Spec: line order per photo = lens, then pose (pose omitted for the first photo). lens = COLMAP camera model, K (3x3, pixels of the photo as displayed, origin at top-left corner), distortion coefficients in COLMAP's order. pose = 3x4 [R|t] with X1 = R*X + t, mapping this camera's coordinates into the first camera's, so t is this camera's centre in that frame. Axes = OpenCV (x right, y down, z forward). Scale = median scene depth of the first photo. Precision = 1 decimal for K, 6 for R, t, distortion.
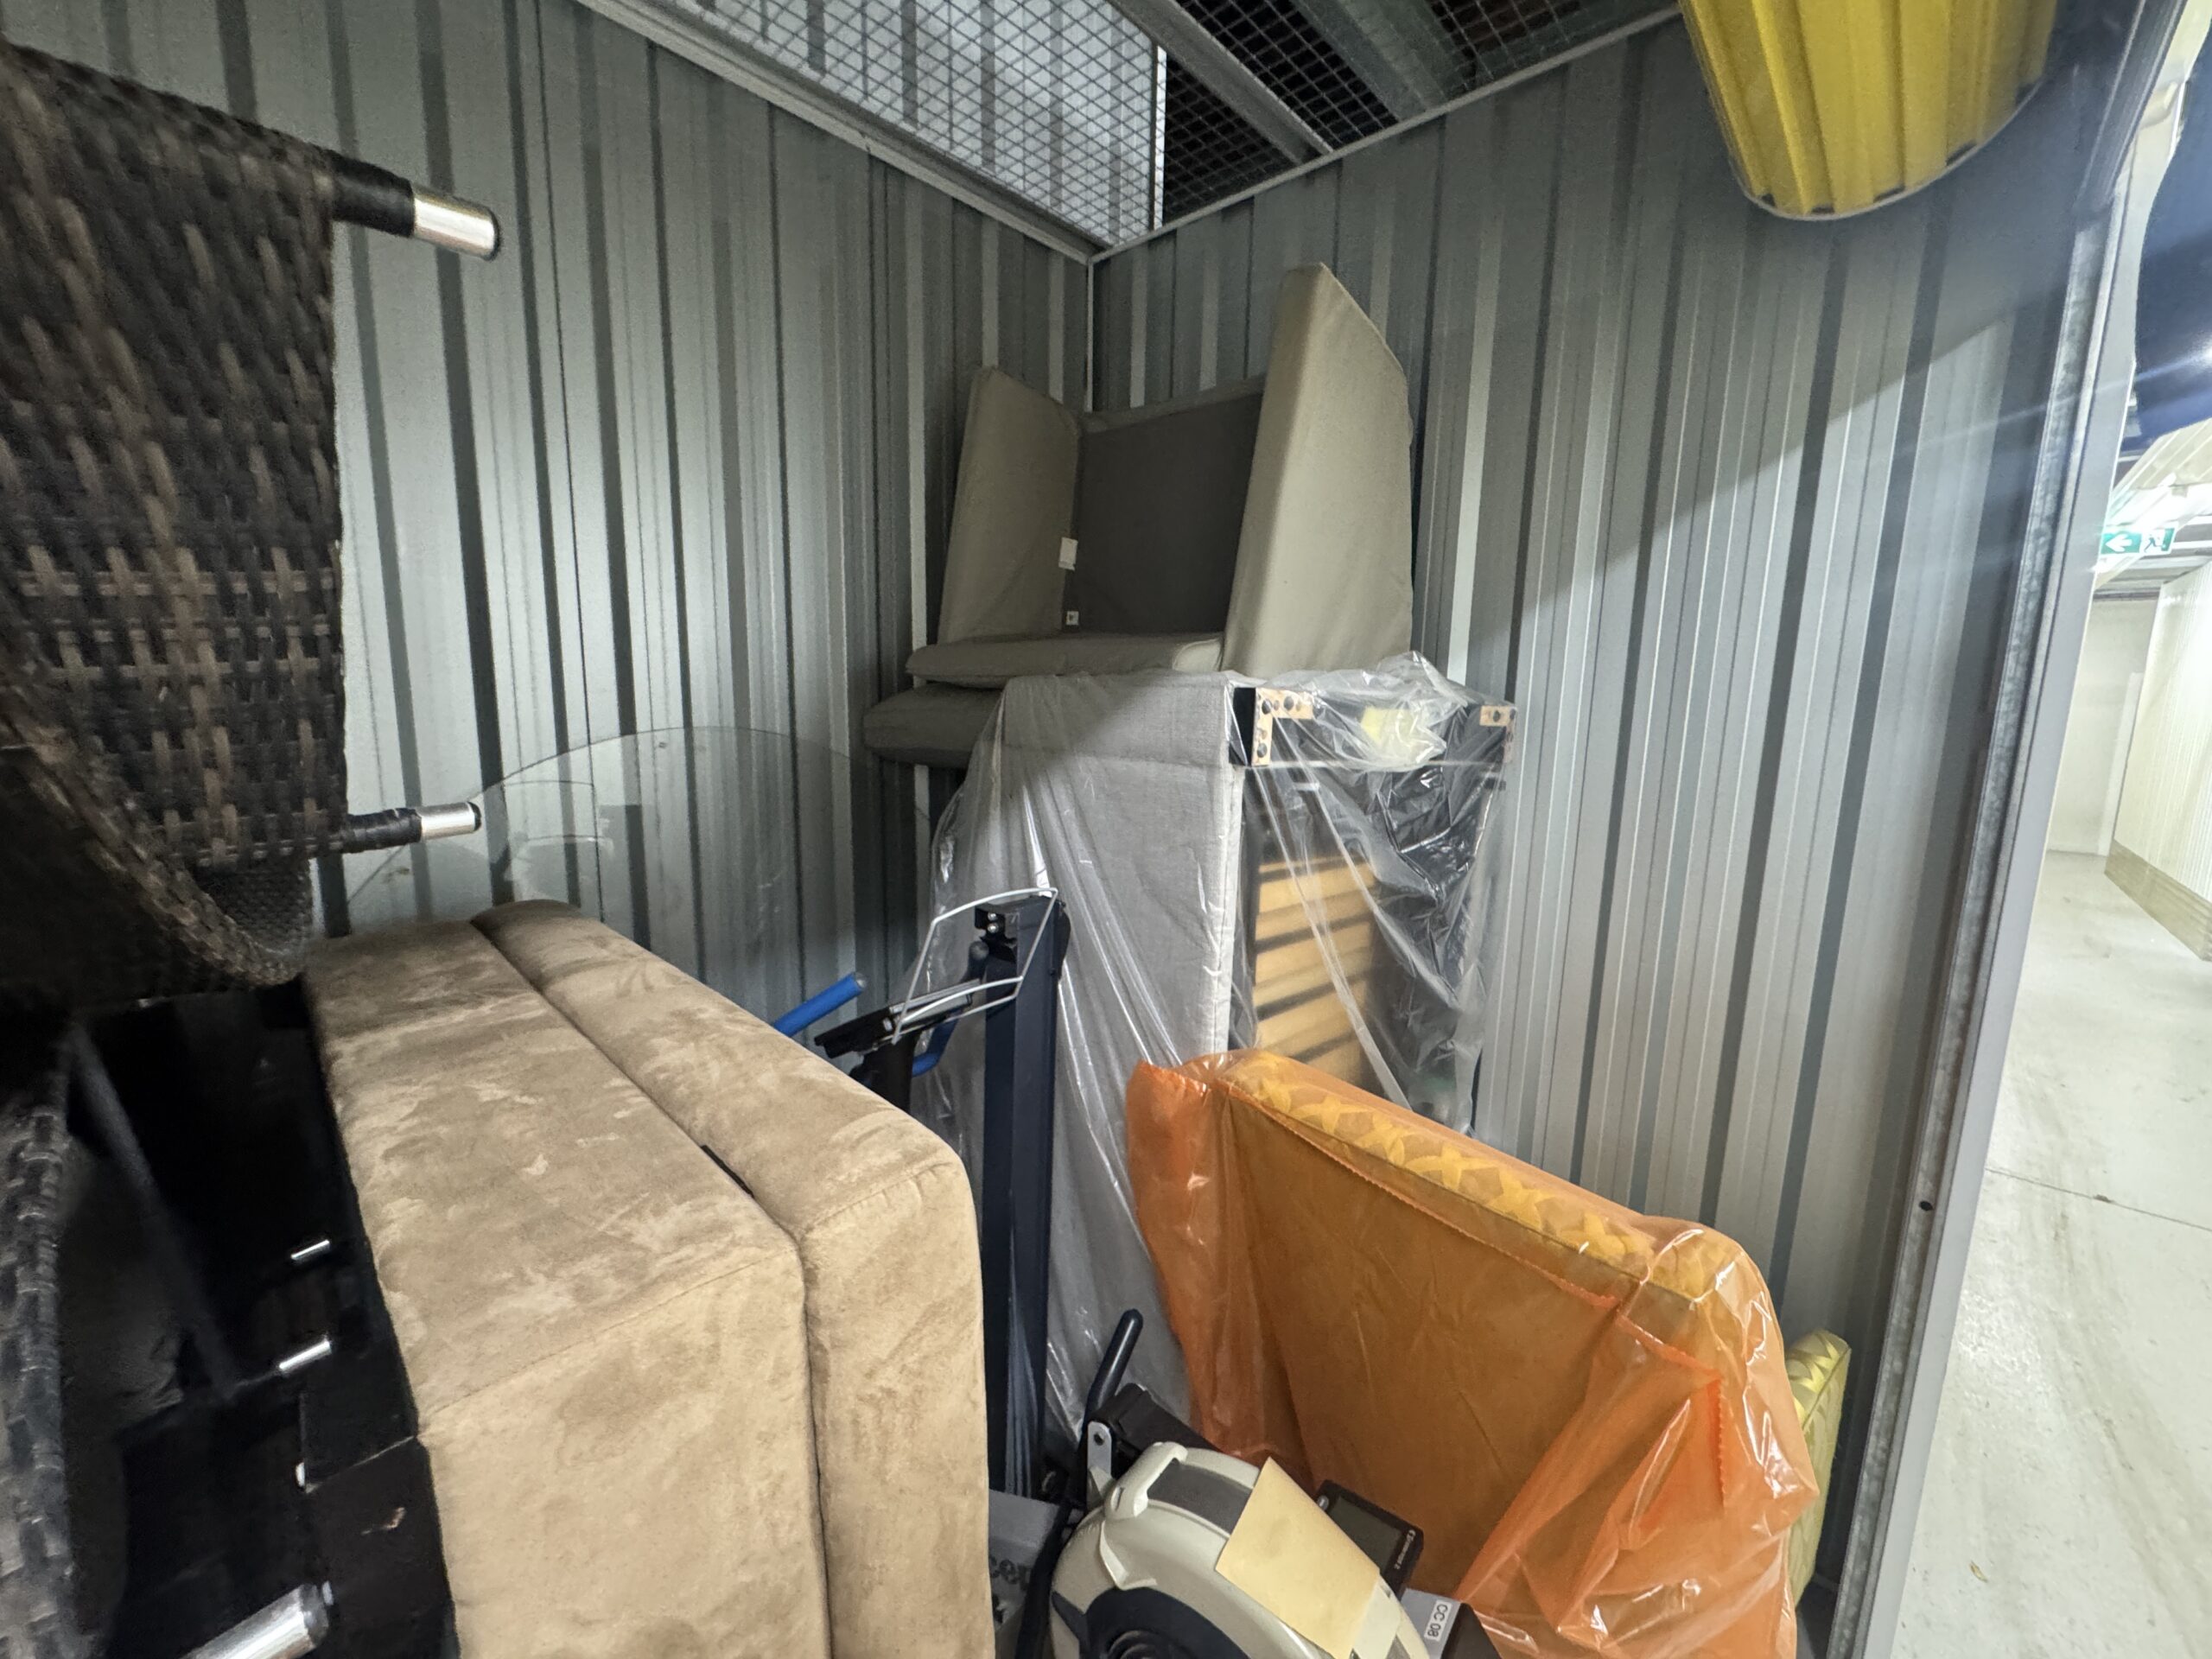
lens RADIAL K [[882.1, 0, 1109.9], [0, 882.1, 830.2], [0, 0, 1]] dist [-0.000497, -0.000576]
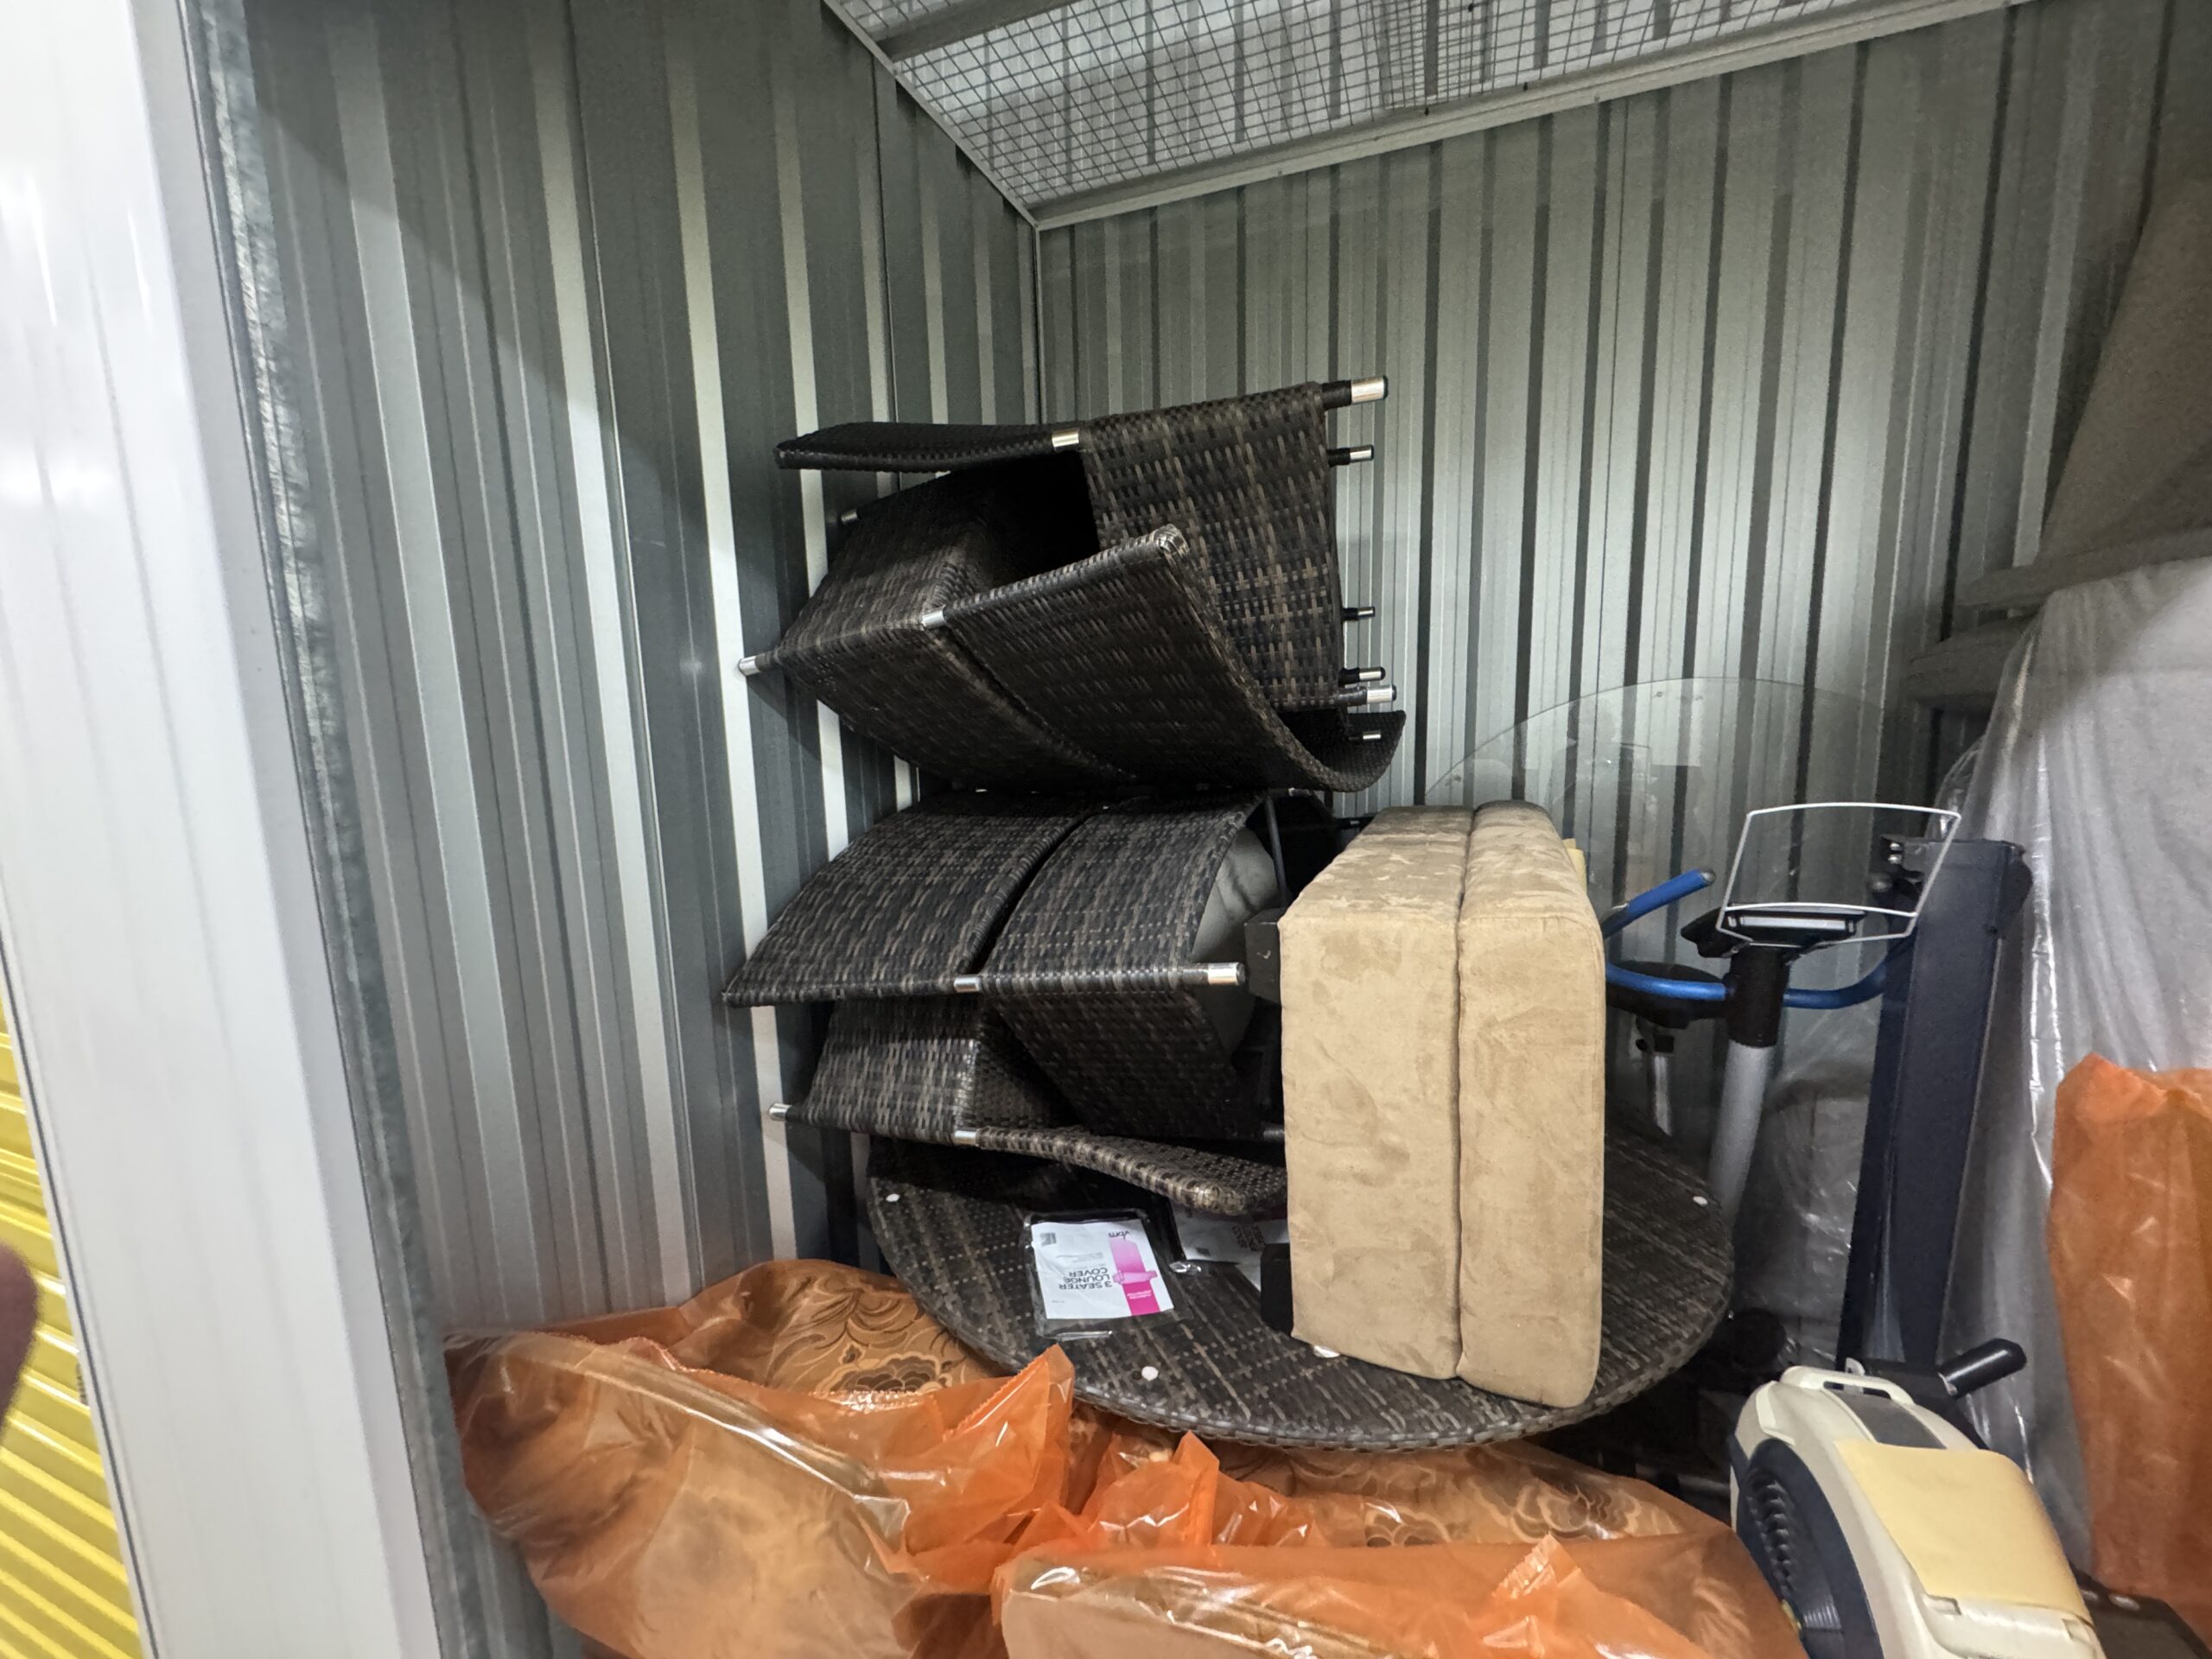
lens RADIAL K [[882.1, 0, 1109.9], [0, 882.1, 830.2], [0, 0, 1]] dist [-0.000497, -0.000576]
pose [[0.372196, 0.105182, -0.922175, 0.562493], [-0.112597, 0.991337, 0.067625, 0.151645], [0.921299, 0.078664, 0.380815, -0.158059]]
